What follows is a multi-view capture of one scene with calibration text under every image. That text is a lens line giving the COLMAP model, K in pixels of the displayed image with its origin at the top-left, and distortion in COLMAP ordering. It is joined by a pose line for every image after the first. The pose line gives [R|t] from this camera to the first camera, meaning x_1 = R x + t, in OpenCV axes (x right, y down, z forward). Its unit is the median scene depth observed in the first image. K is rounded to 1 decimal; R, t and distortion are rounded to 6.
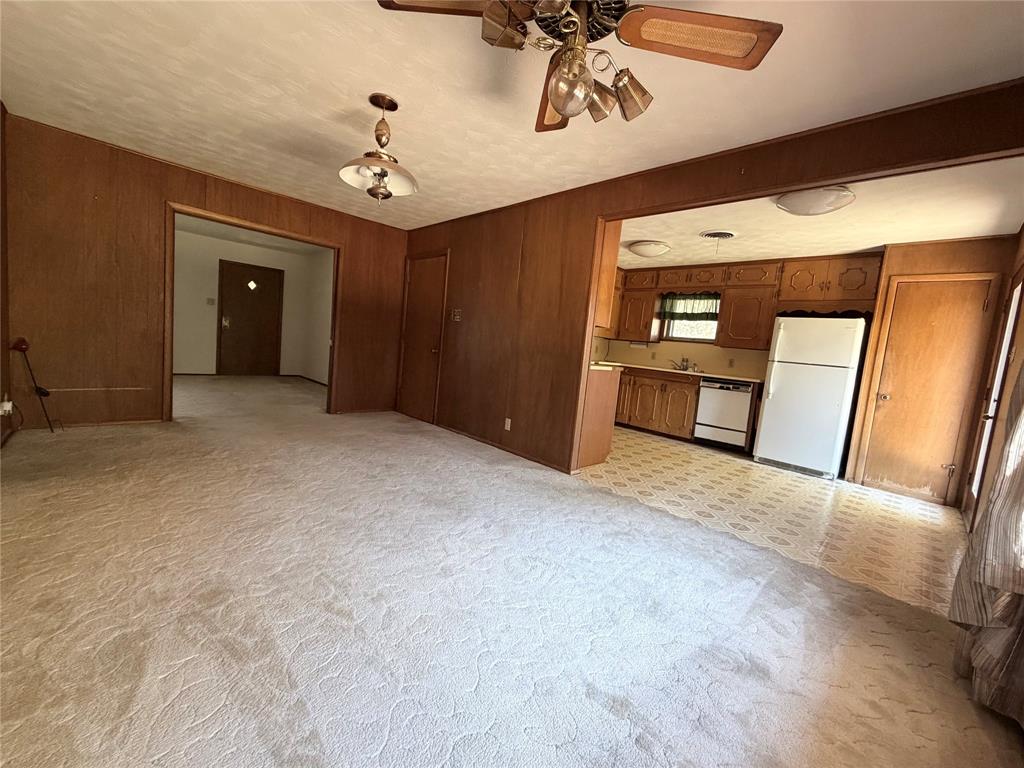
lens RADIAL K [[408.2, 0, 506.6], [0, 408.2, 382.7], [0, 0, 1]] dist [-0.000276, 0.001309]
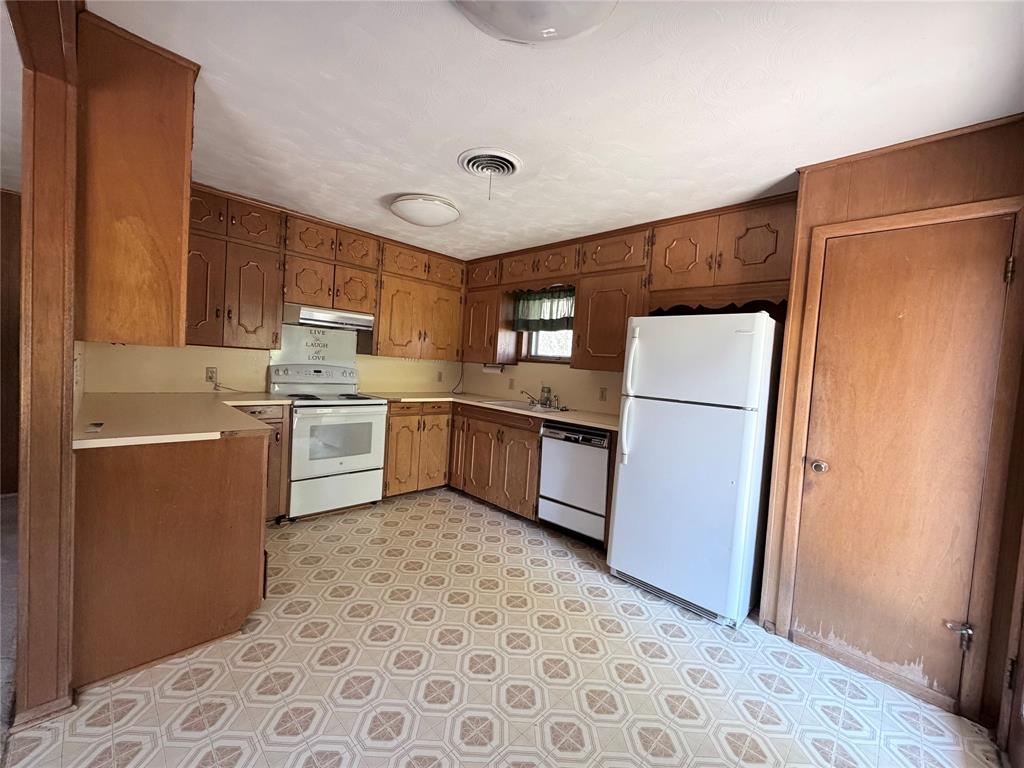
lens RADIAL K [[408.2, 0, 506.1], [0, 408.2, 384.3], [0, 0, 1]] dist [-0.000276, 0.001309]
pose [[0.998842, -0.035511, 0.032446, 0.453040], [0.036937, 0.998327, -0.044476, -0.047963], [-0.030813, 0.045623, 0.998483, 0.433530]]
